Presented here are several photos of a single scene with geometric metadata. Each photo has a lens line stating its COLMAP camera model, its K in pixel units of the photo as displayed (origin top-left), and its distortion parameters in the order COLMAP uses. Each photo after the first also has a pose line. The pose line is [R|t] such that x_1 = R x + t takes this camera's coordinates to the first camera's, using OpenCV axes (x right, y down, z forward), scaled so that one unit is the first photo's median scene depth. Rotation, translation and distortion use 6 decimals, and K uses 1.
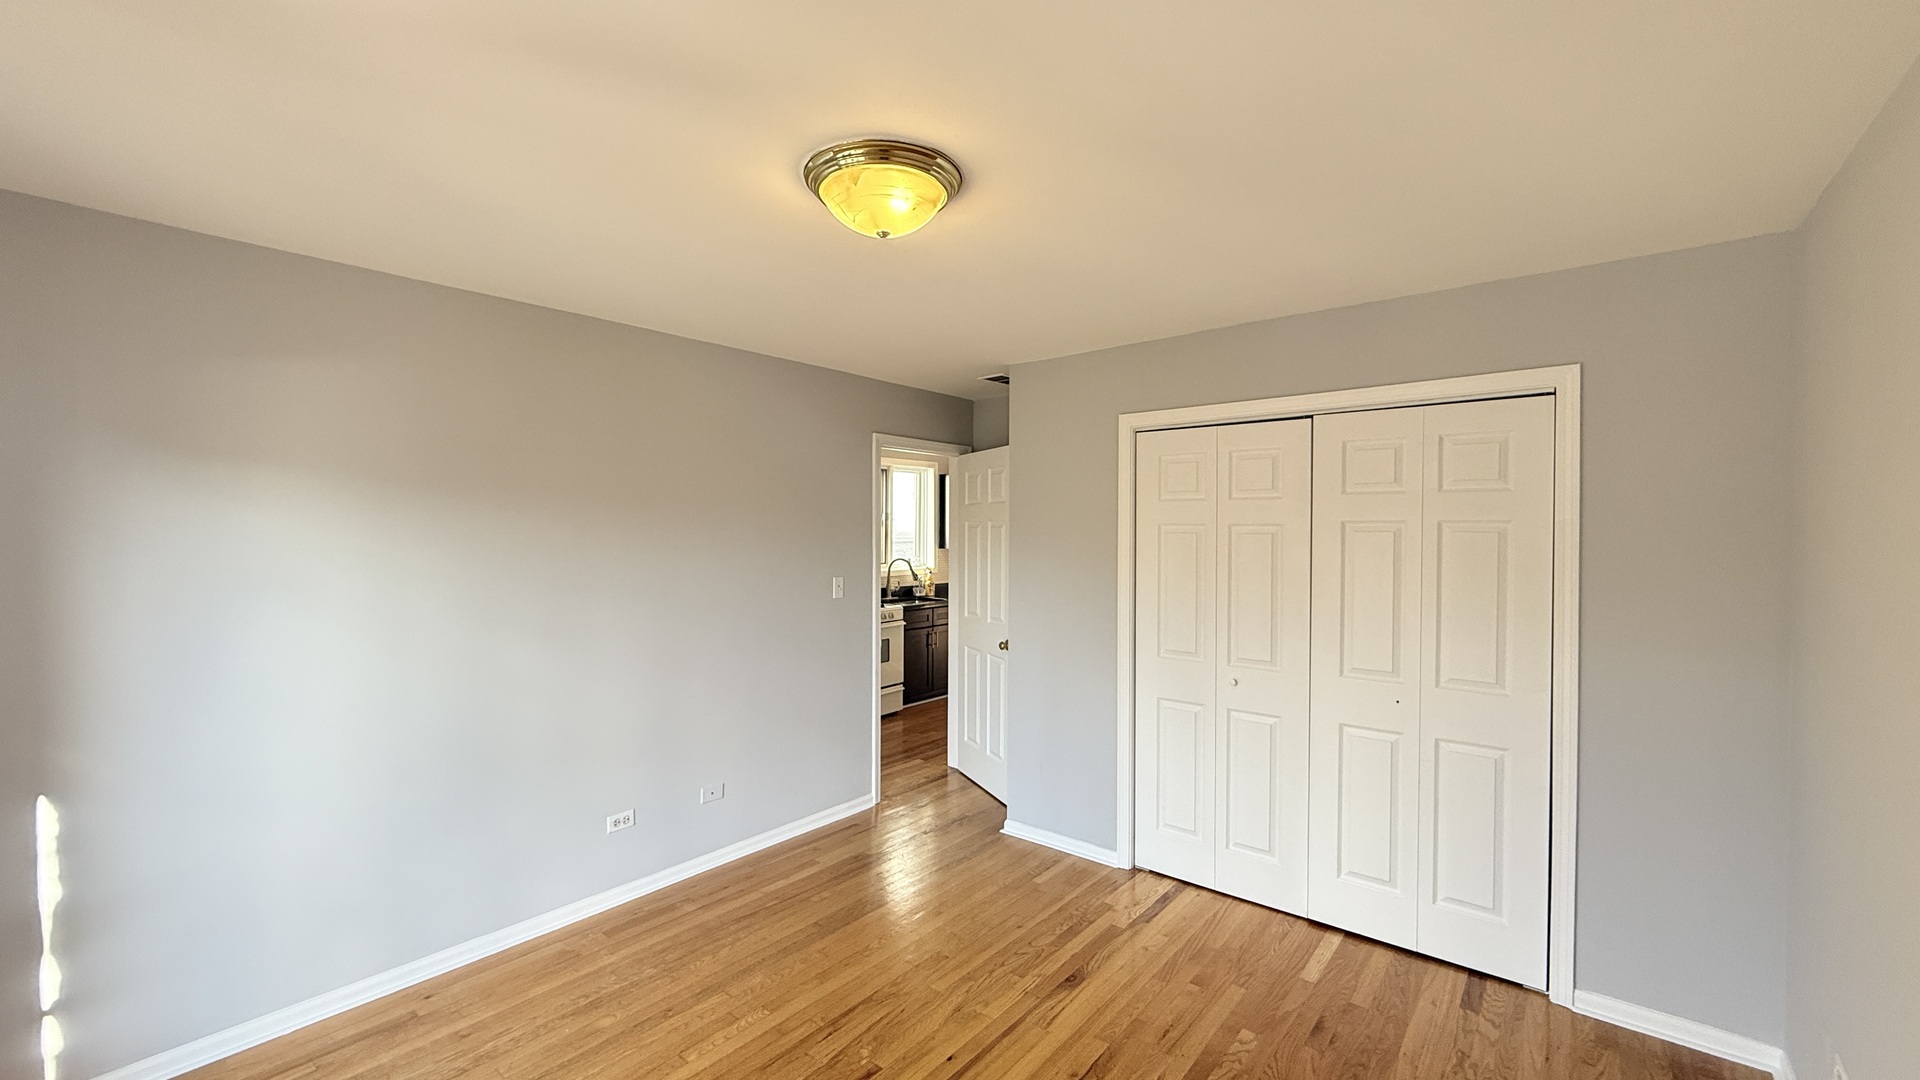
lens RADIAL K [[764.7, 0, 954.2], [0, 764.7, 535.2], [0, 0, 1]] dist [0.000230, 0.000647]
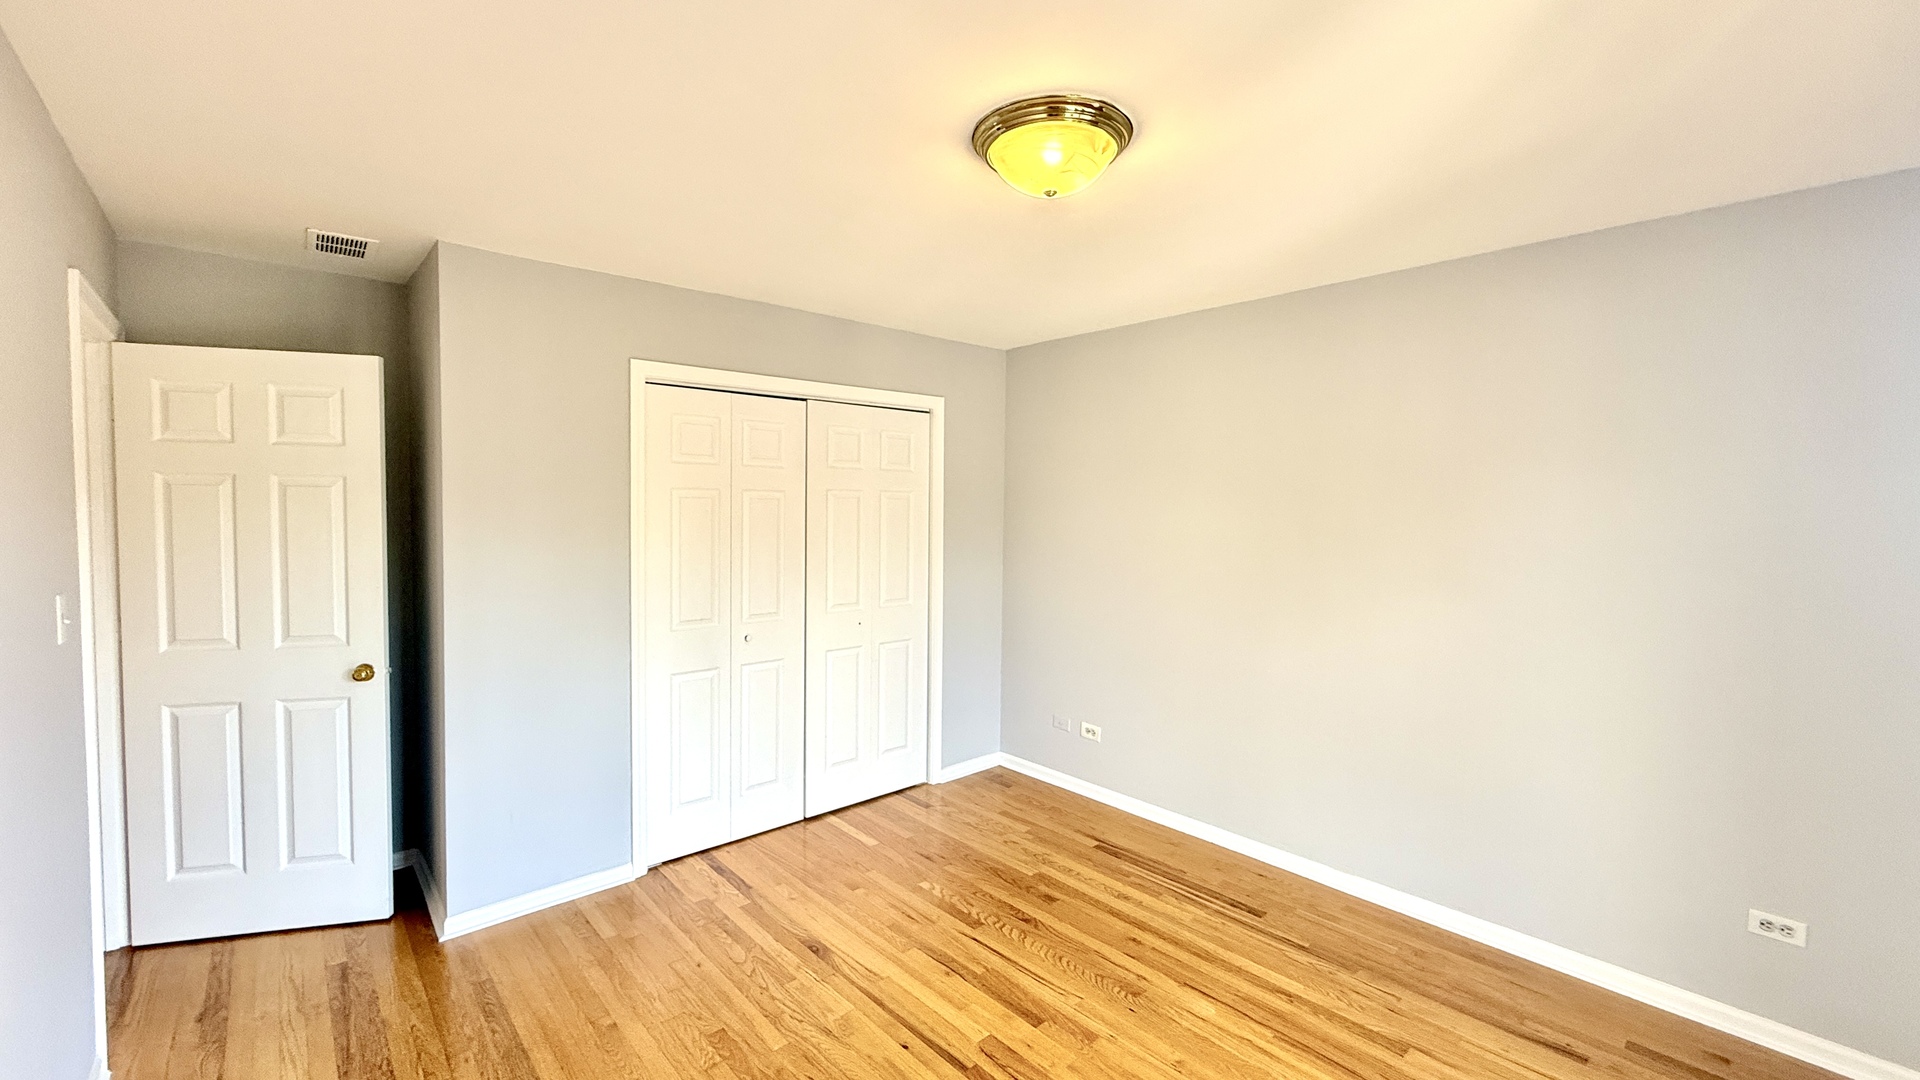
lens RADIAL K [[764.7, 0, 954.2], [0, 764.7, 535.2], [0, 0, 1]] dist [0.000230, 0.000647]
pose [[0.151354, -0.043129, 0.987538, -0.776845], [-0.001602, 0.999036, 0.043877, 0.002070], [-0.988478, -0.008223, 0.151139, 0.680519]]
